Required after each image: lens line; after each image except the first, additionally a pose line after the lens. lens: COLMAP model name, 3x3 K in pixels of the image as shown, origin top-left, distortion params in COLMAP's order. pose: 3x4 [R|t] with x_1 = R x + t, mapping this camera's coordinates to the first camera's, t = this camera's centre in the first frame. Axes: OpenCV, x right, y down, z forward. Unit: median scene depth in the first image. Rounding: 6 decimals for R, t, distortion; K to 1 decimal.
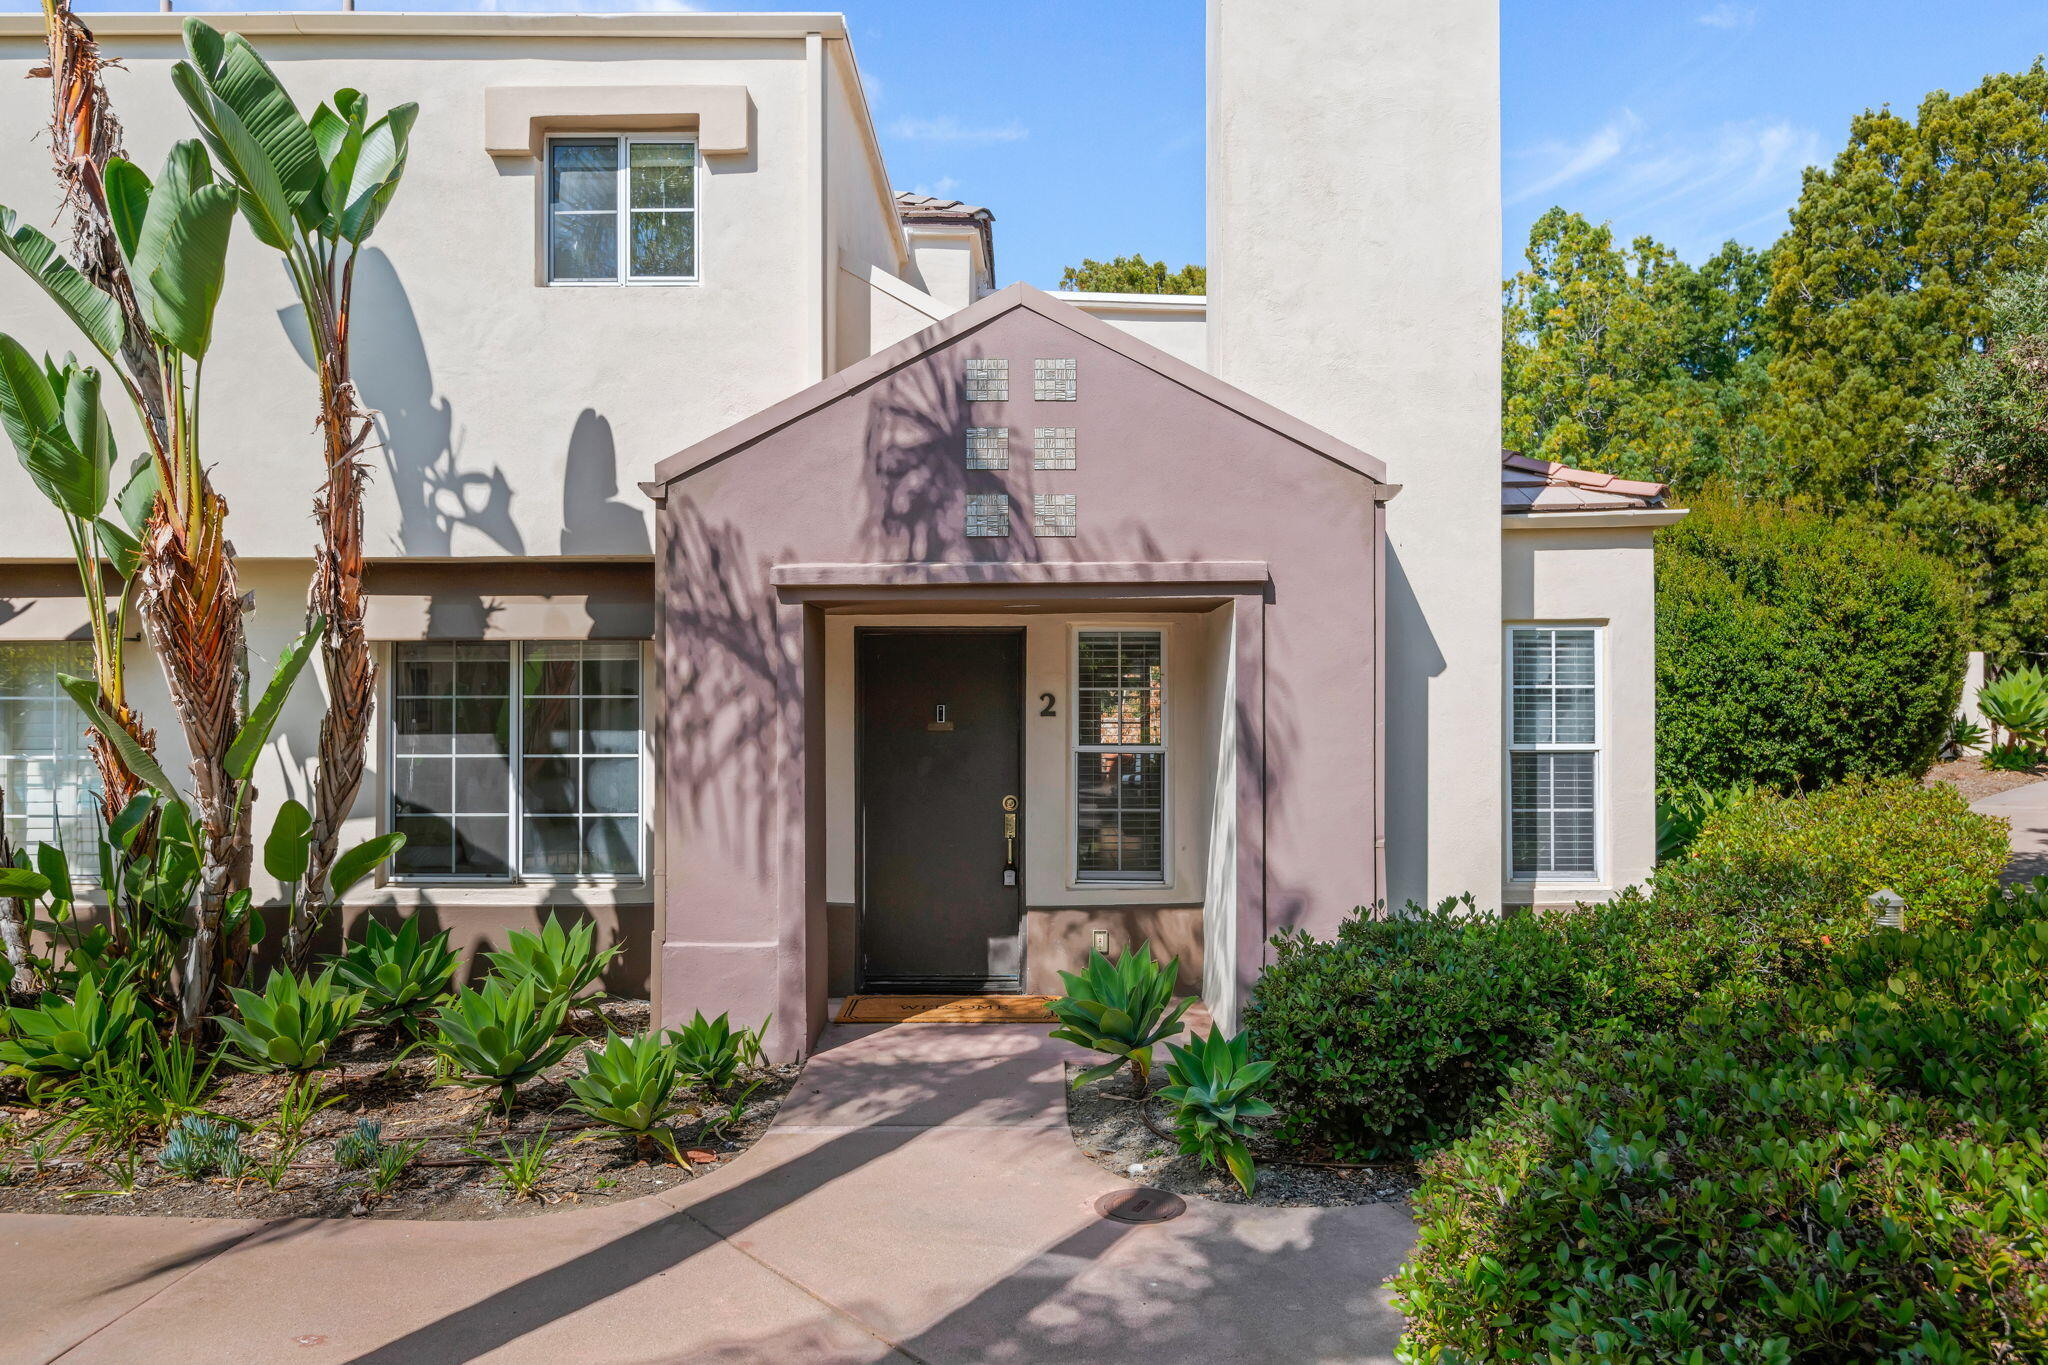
lens RADIAL K [[1312.0, 0, 1022.6], [0, 1312.0, 691.5], [0, 0, 1]] dist [0.027704, -0.030204]
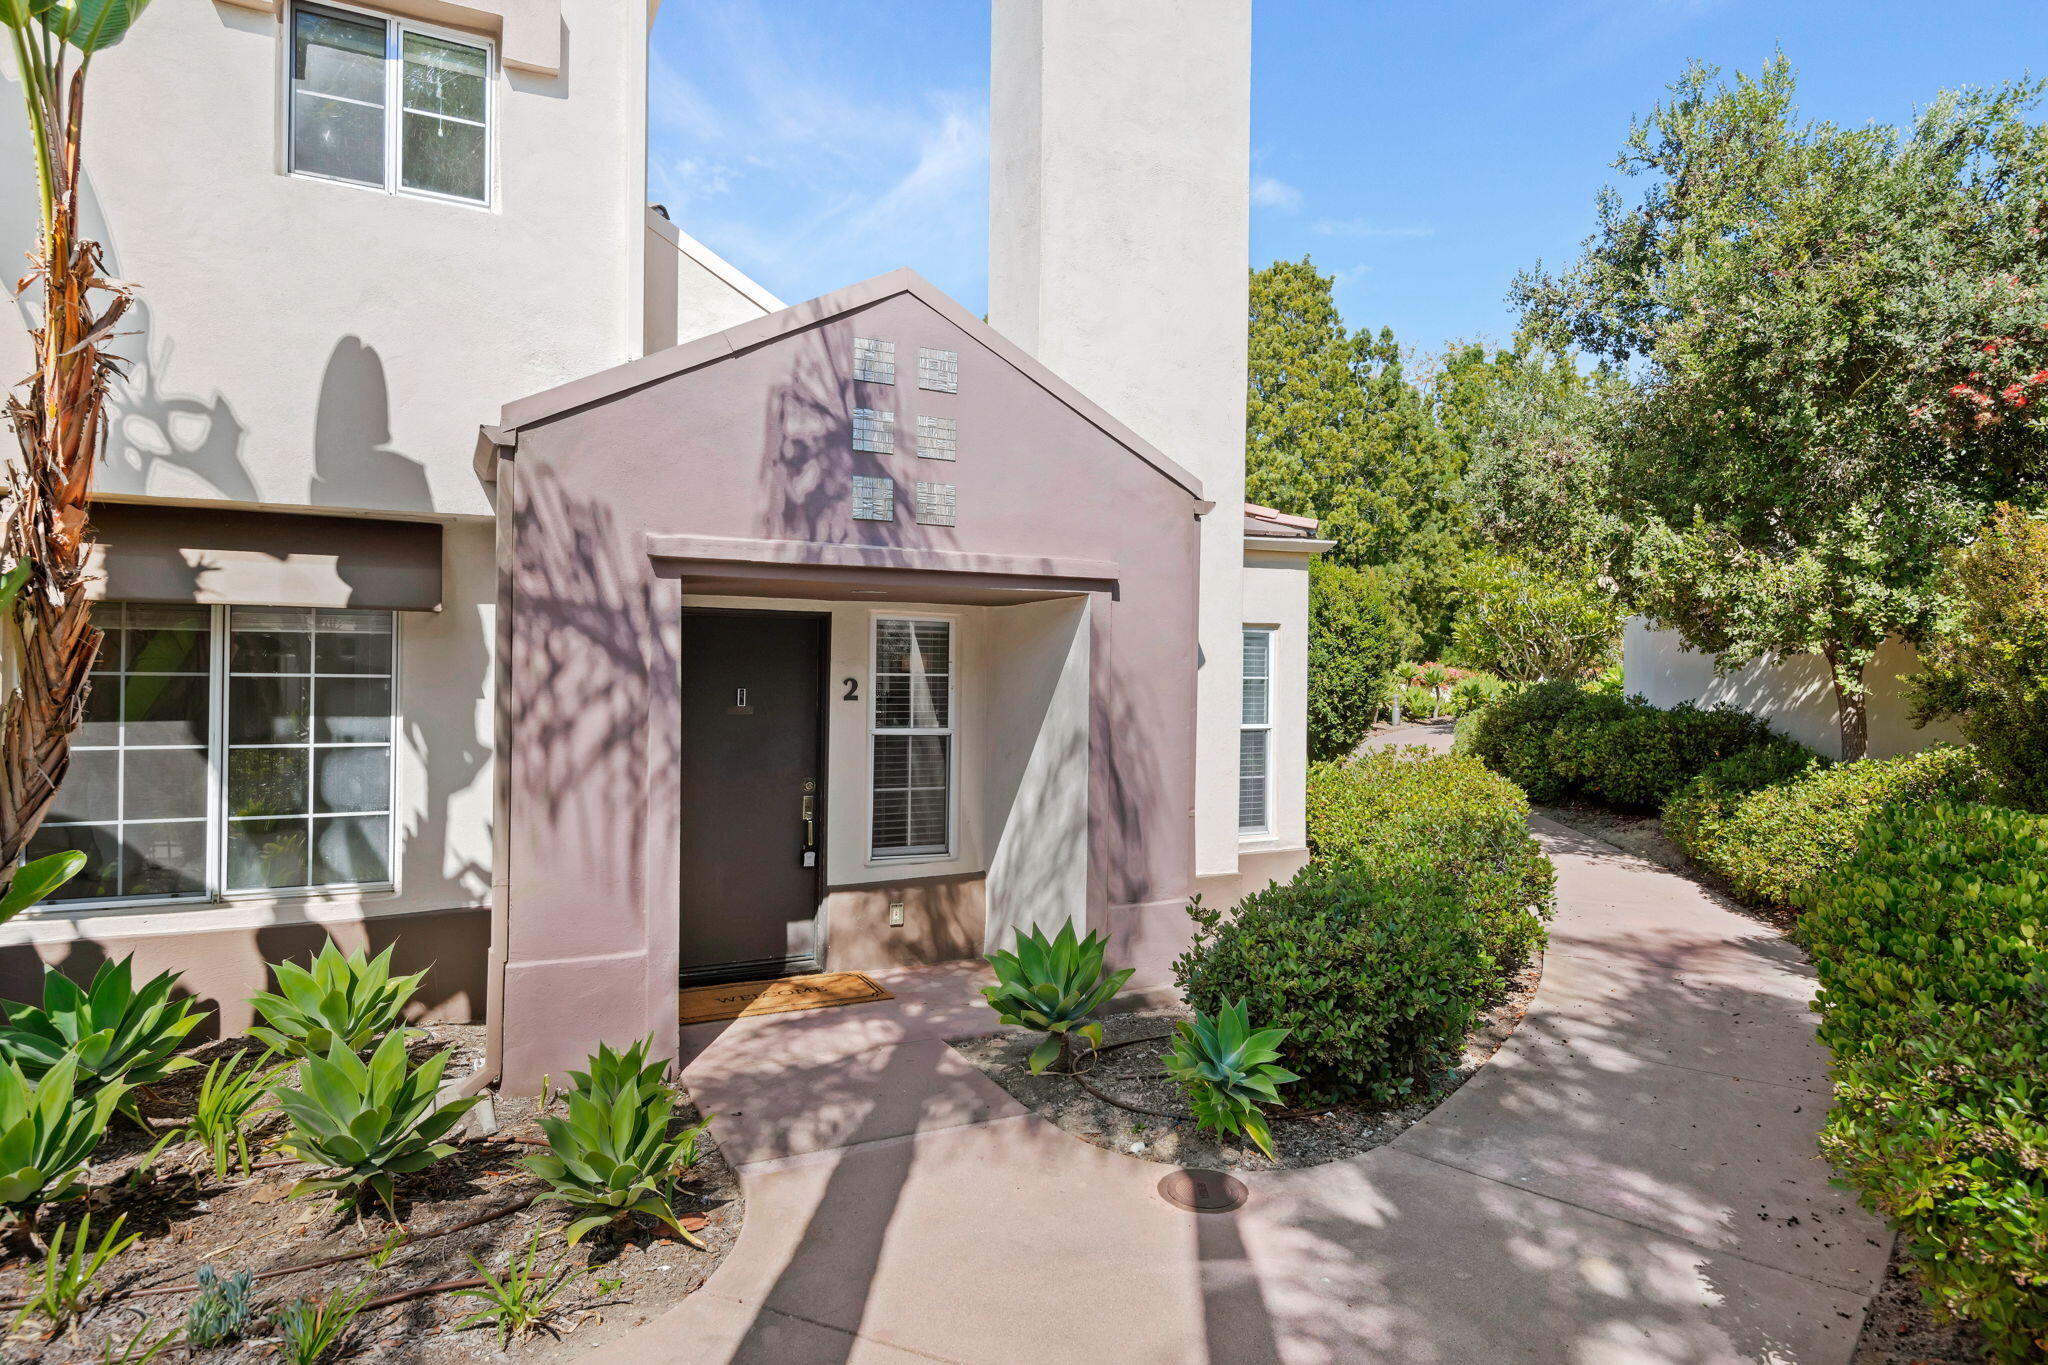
lens RADIAL K [[1080.8, 0, 1024.0], [0, 1080.8, 682.5], [0, 0, 1]] dist [0.026370, -0.016197]
pose [[0.903758, 0.010284, 0.427921, -0.231581], [-0.013115, 0.999907, 0.003668, -0.000078], [-0.427843, -0.008927, 0.903809, 0.182085]]
